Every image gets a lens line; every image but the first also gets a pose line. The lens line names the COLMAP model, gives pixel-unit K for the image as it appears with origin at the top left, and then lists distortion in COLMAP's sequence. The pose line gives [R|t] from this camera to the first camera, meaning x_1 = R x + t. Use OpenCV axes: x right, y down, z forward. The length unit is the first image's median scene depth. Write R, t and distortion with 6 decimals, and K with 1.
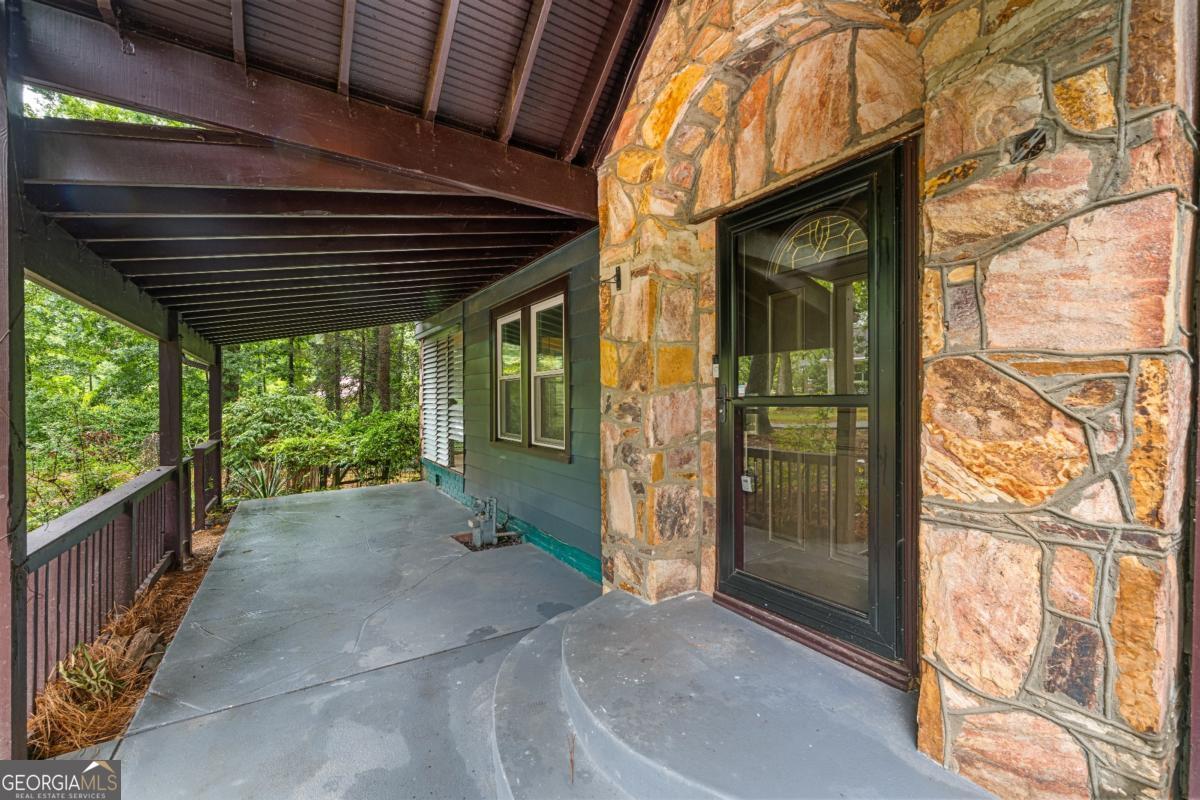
lens RADIAL K [[494.4, 0, 600.0], [0, 494.4, 400.0], [0, 0, 1]] dist [-0.000075, -0.000010]
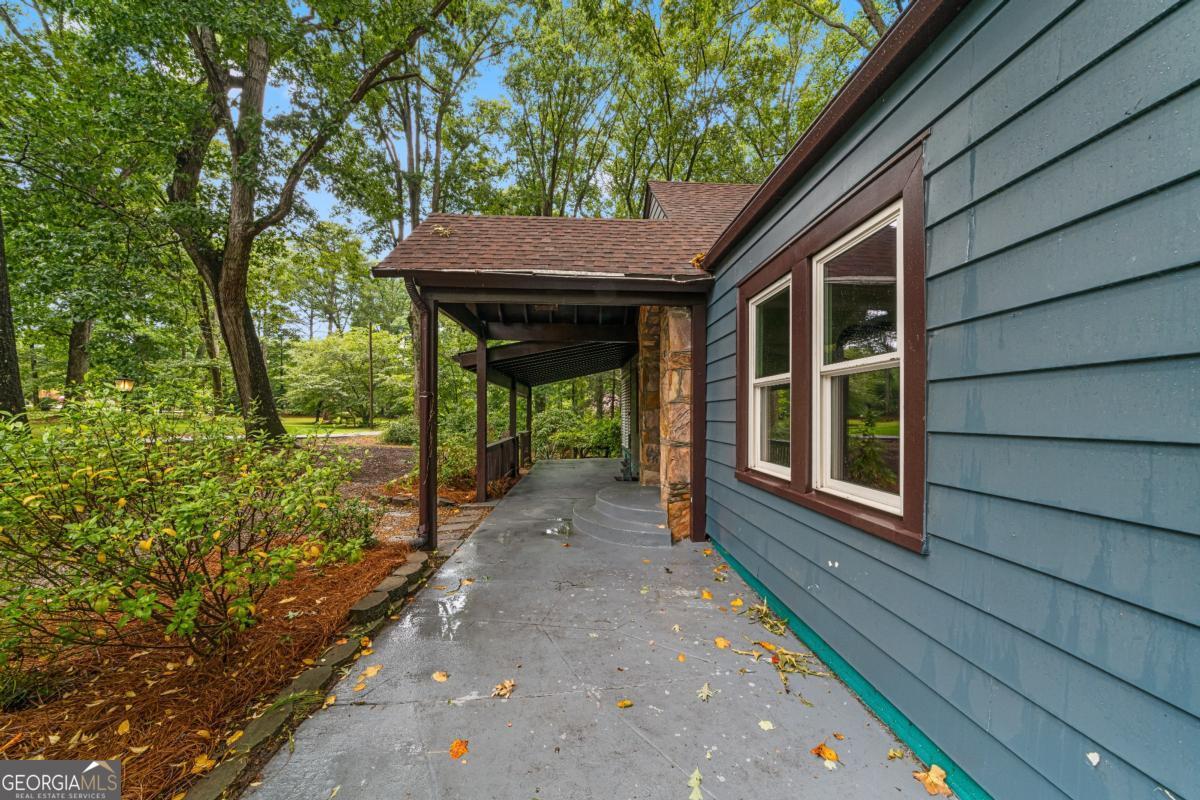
lens RADIAL K [[413.0, 0, 600.0], [0, 413.0, 400.0], [0, 0, 1]] dist [-0.001408, -0.000139]
pose [[0.872917, -0.013460, -0.487684, 0.285874], [-0.001087, 0.999563, -0.029535, -0.001136], [0.487868, 0.026311, 0.872521, -0.326193]]
